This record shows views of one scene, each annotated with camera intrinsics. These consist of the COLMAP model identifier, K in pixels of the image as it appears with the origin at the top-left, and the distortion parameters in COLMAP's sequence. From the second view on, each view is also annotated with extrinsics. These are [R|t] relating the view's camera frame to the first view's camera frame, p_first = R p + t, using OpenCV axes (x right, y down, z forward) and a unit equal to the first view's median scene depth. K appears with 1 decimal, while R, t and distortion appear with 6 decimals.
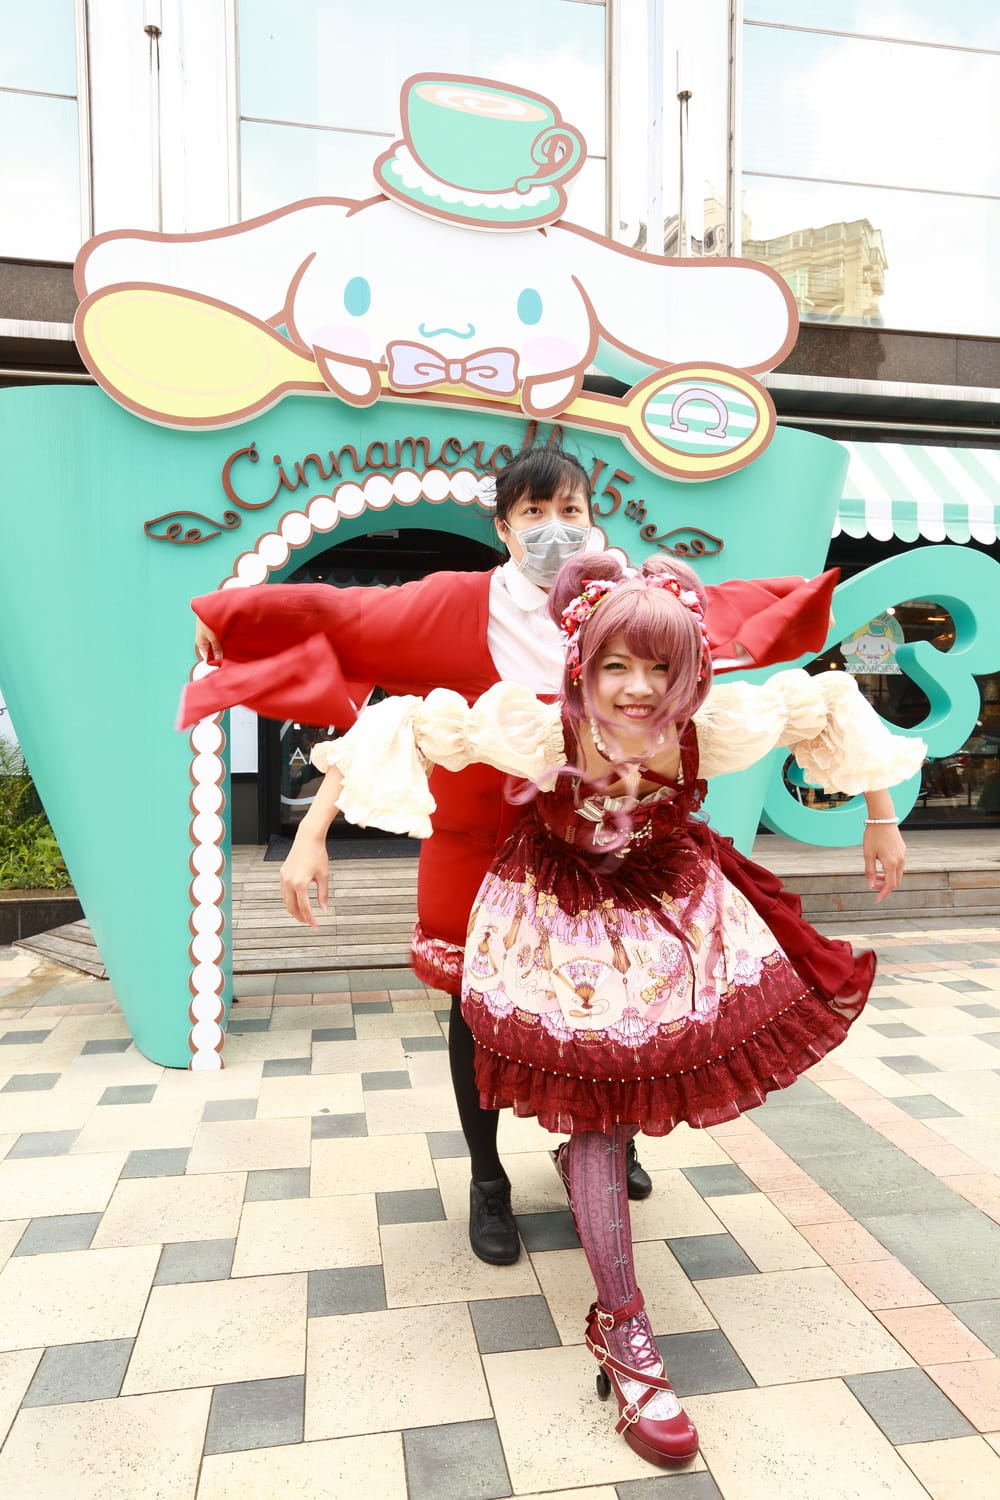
lens RADIAL K [[939.4, 0, 477.3], [0, 939.4, 747.9], [0, 0, 1]] dist [-0.029438, 0.050337]
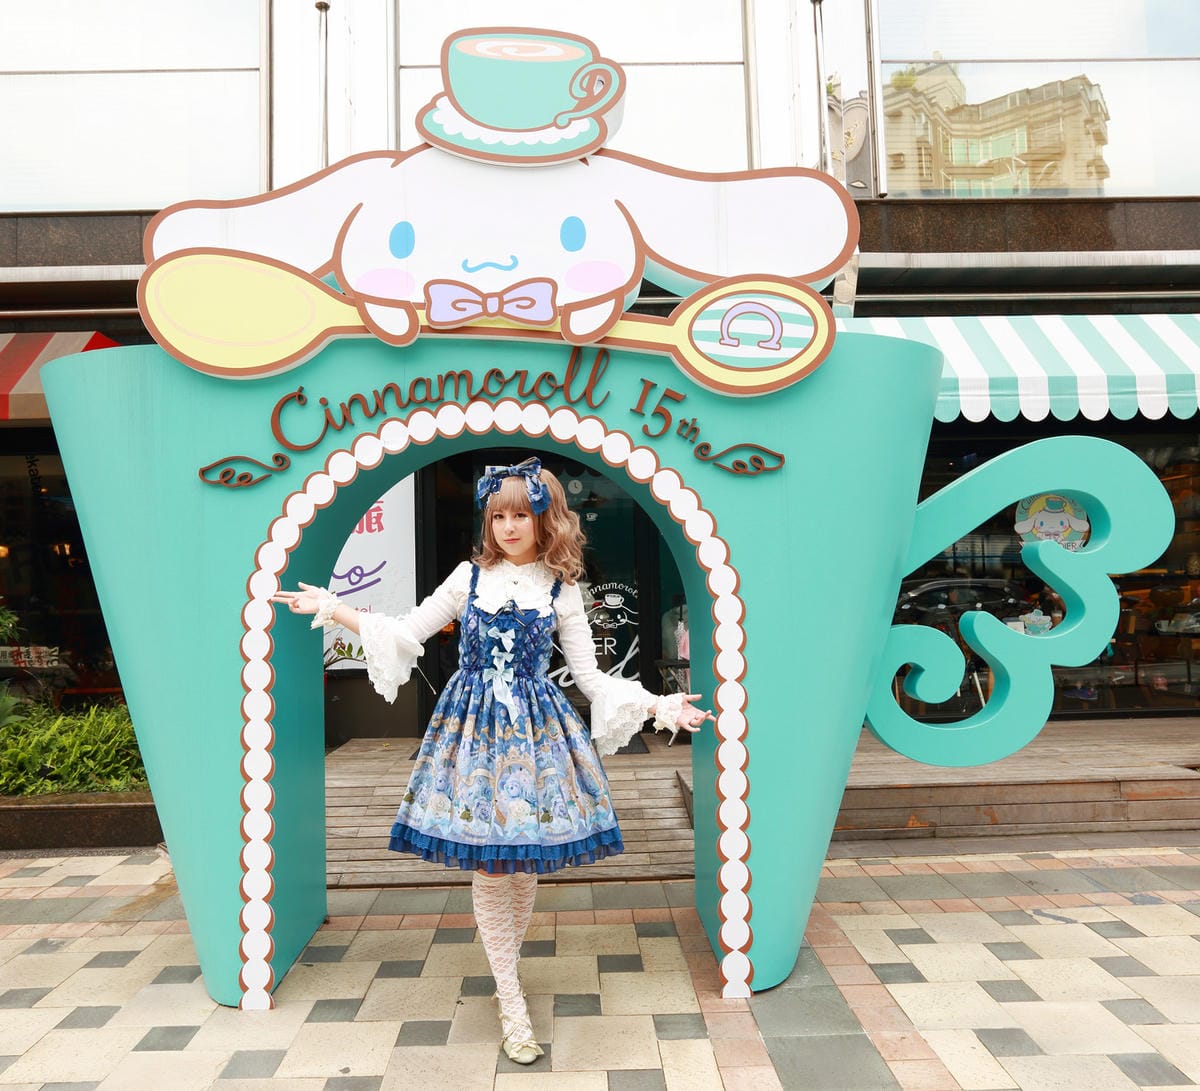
lens RADIAL K [[907.1, 0, 568.1], [0, 907.1, 542.6], [0, 0, 1]] dist [-0.049870, 0.048422]
pose [[0.987614, -0.029459, -0.154114, 0.194069], [0.018099, 0.997049, -0.074599, -0.072358], [0.155857, 0.070886, 0.985233, 0.073551]]
